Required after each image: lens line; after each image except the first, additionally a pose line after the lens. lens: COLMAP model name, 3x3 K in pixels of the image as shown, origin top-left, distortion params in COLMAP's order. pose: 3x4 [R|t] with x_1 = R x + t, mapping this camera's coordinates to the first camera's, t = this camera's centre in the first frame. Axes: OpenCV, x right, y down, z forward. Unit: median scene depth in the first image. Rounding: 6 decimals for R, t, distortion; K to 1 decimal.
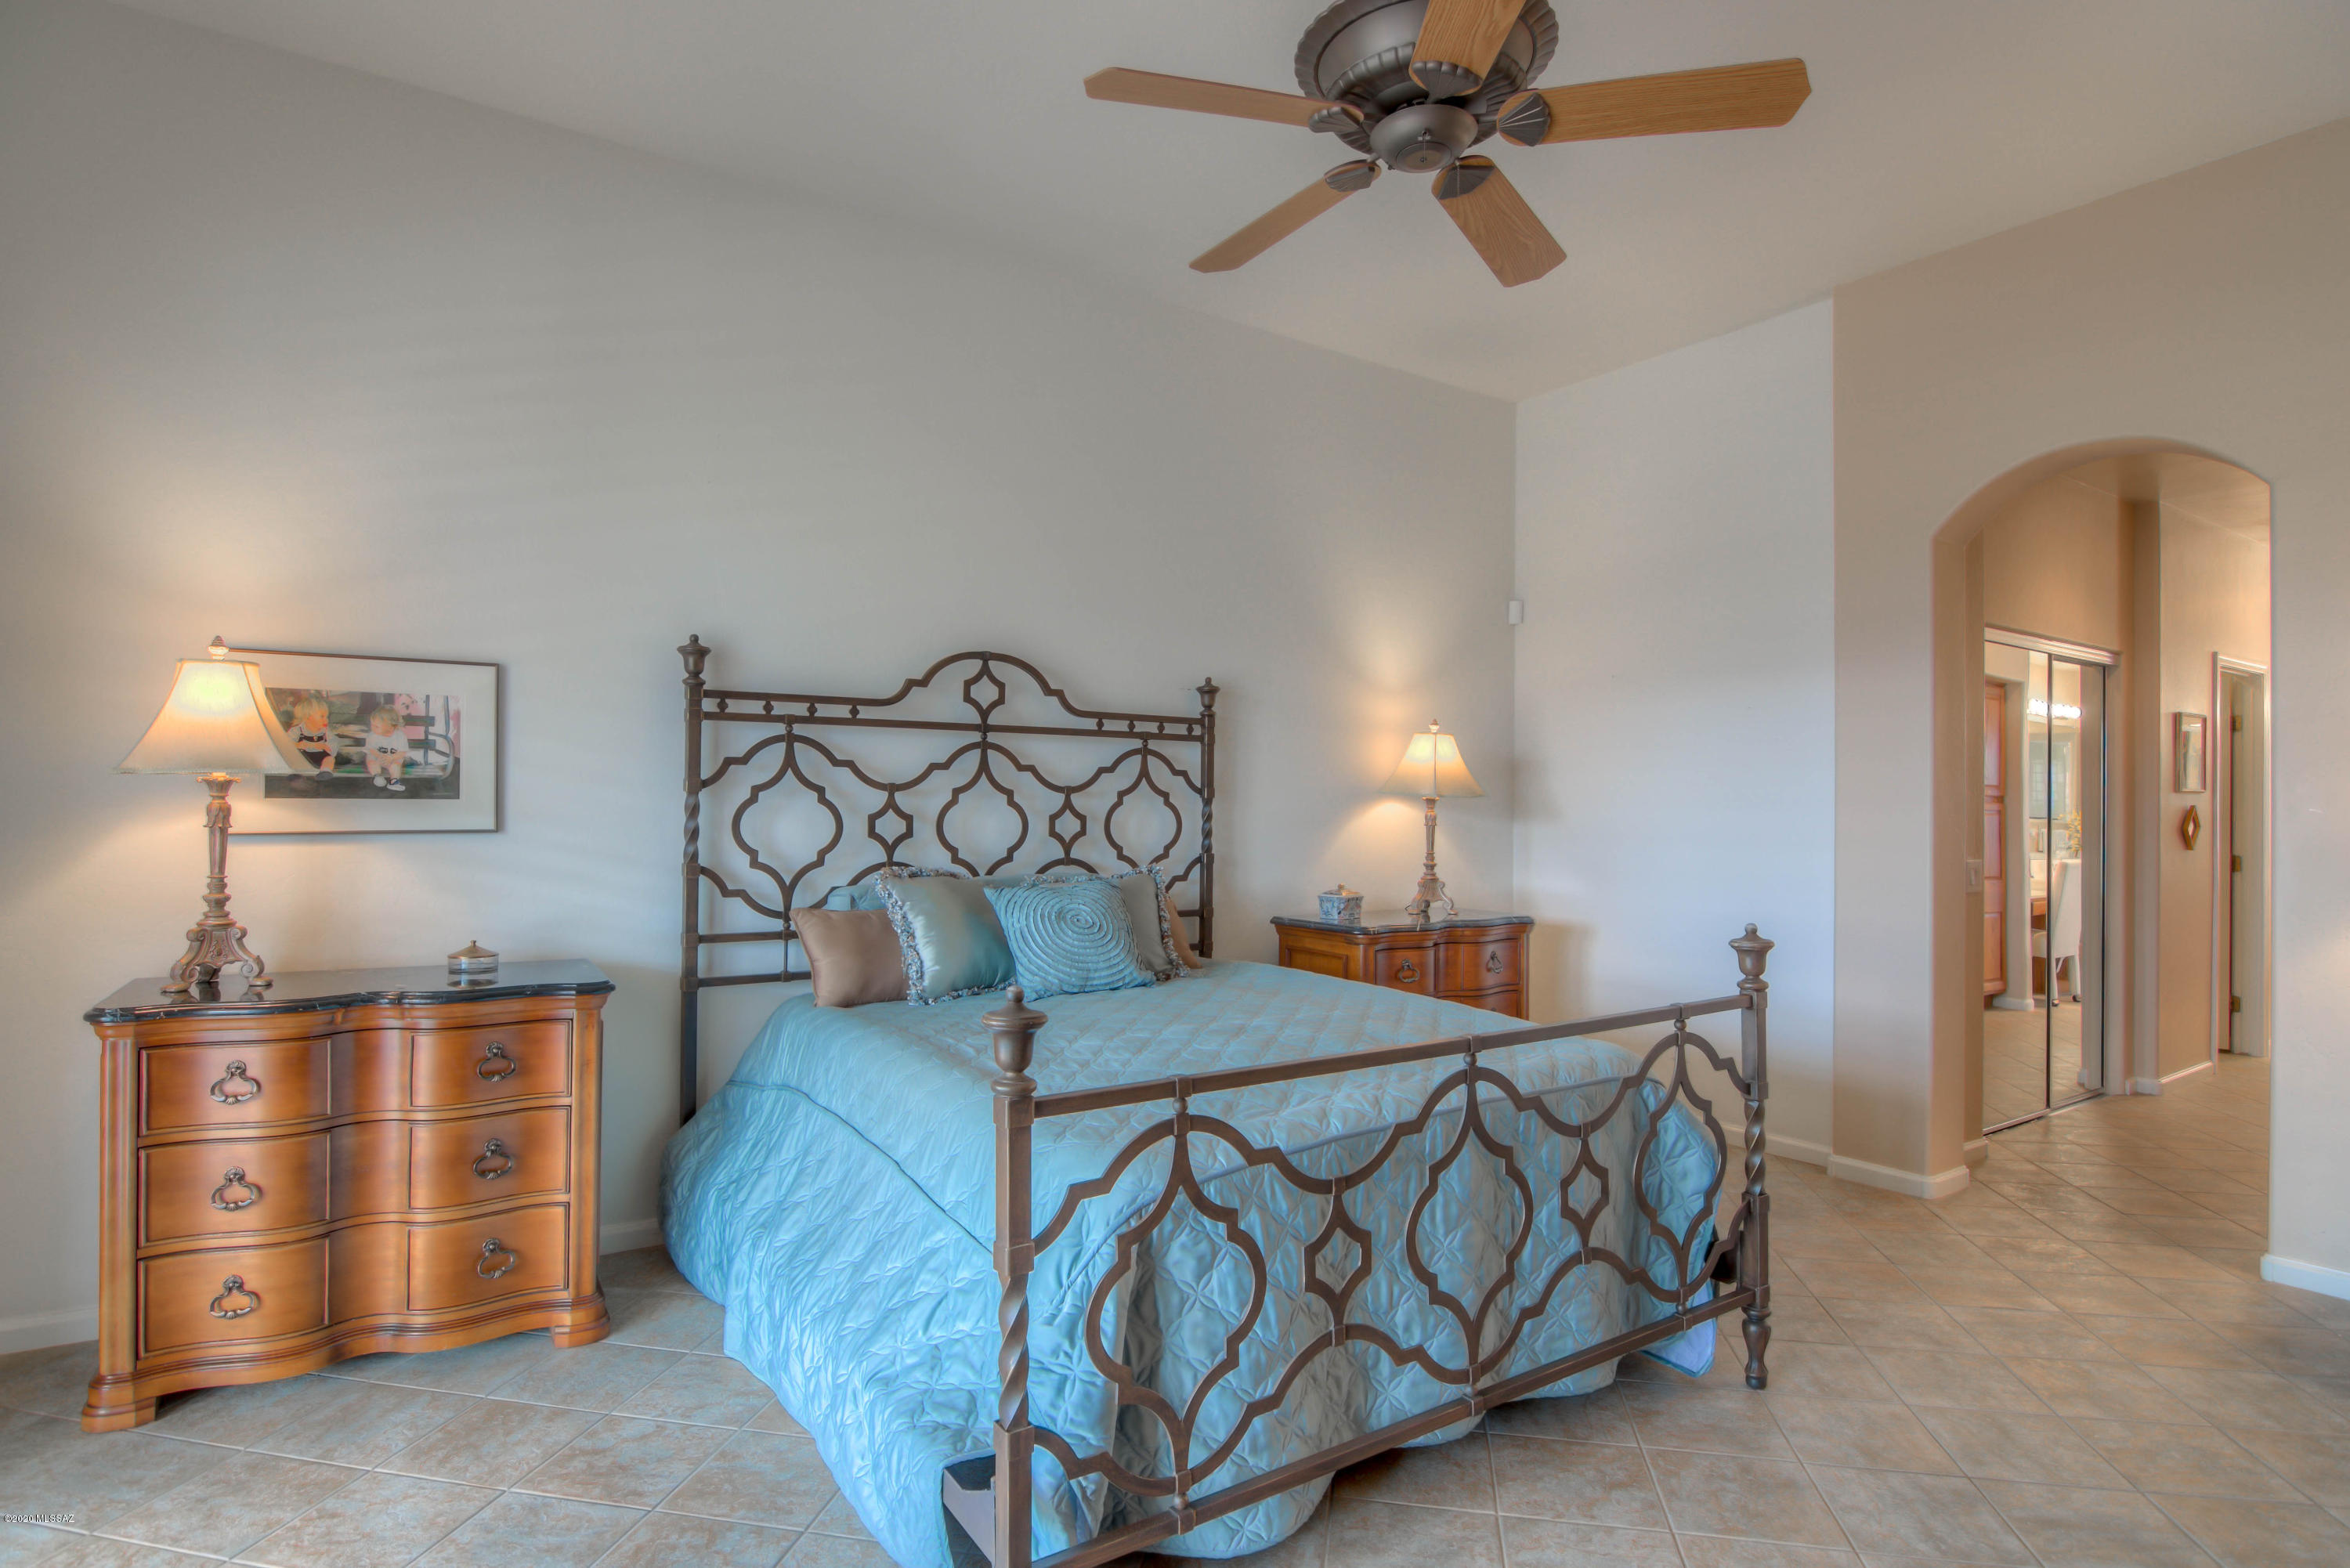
lens RADIAL K [[1197.8, 0, 1157.4], [0, 1197.8, 799.9], [0, 0, 1]] dist [-0.002617, -0.010412]
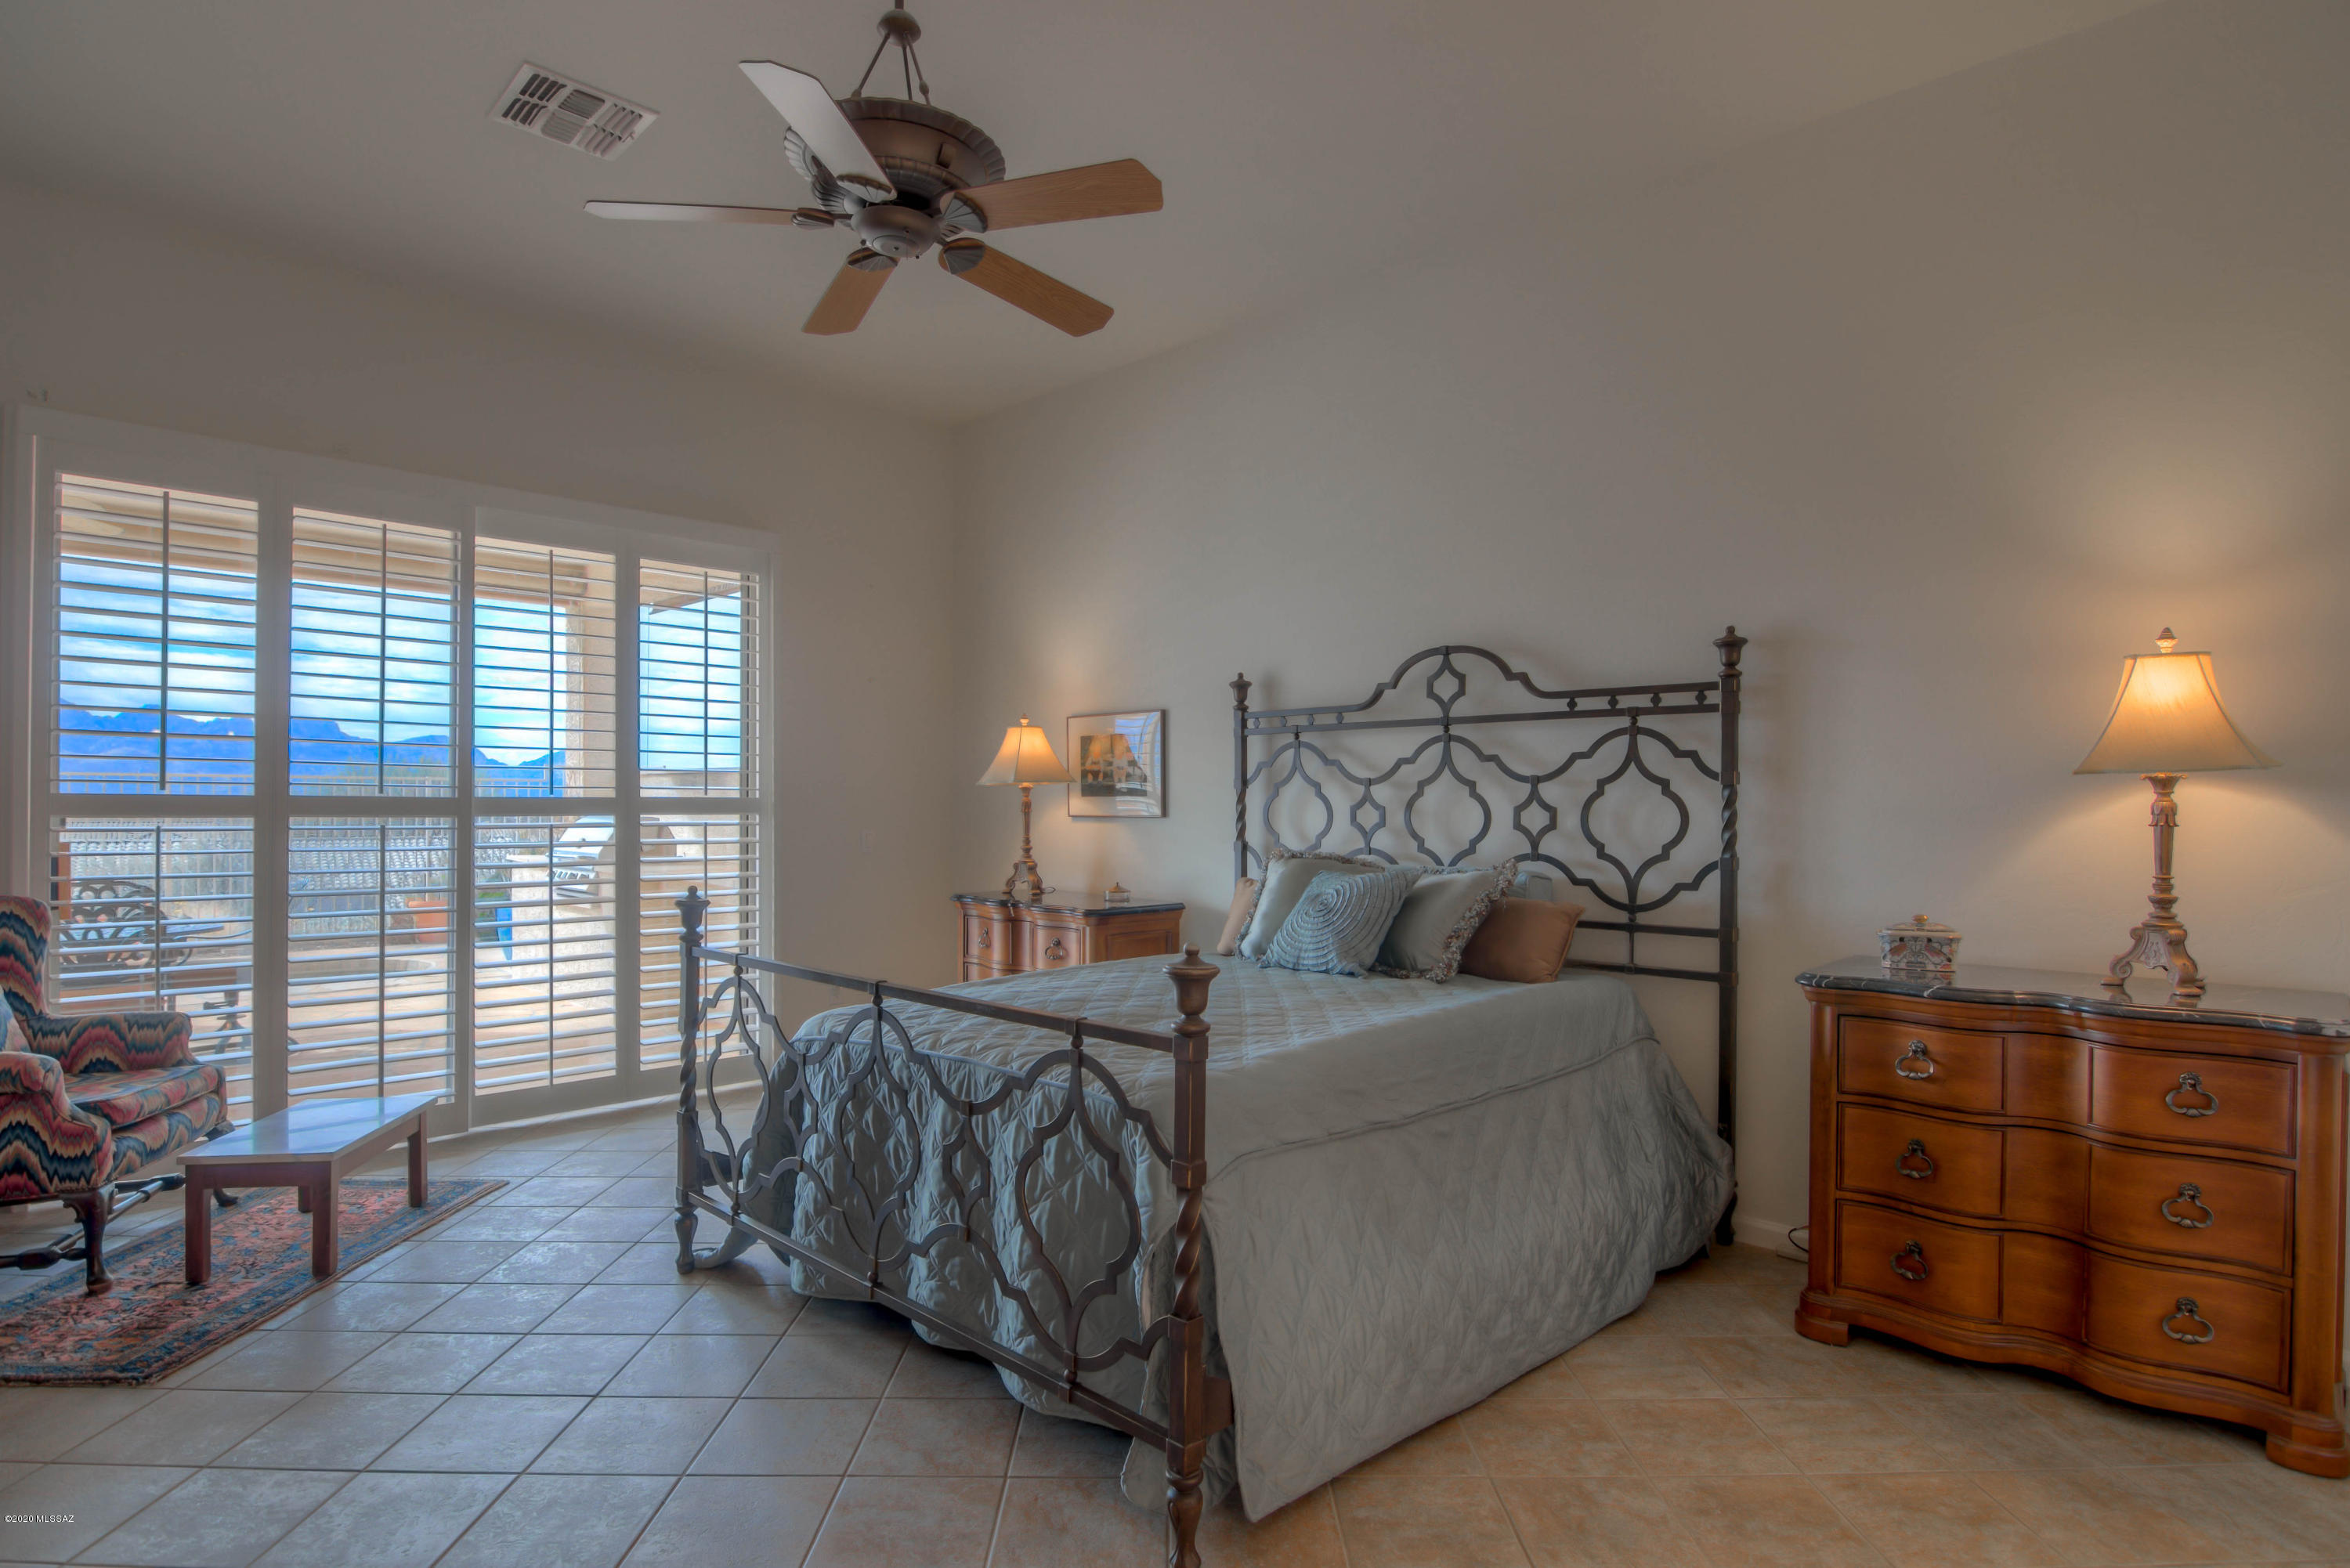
lens RADIAL K [[1197.8, 0, 1156.8], [0, 1197.8, 789.9], [0, 0, 1]] dist [-0.002617, -0.010412]
pose [[0.213186, -0.014985, -0.976897, 0.762487], [0.009165, 0.999869, -0.013338, 0.009338], [0.976969, -0.006110, 0.213296, 0.516660]]
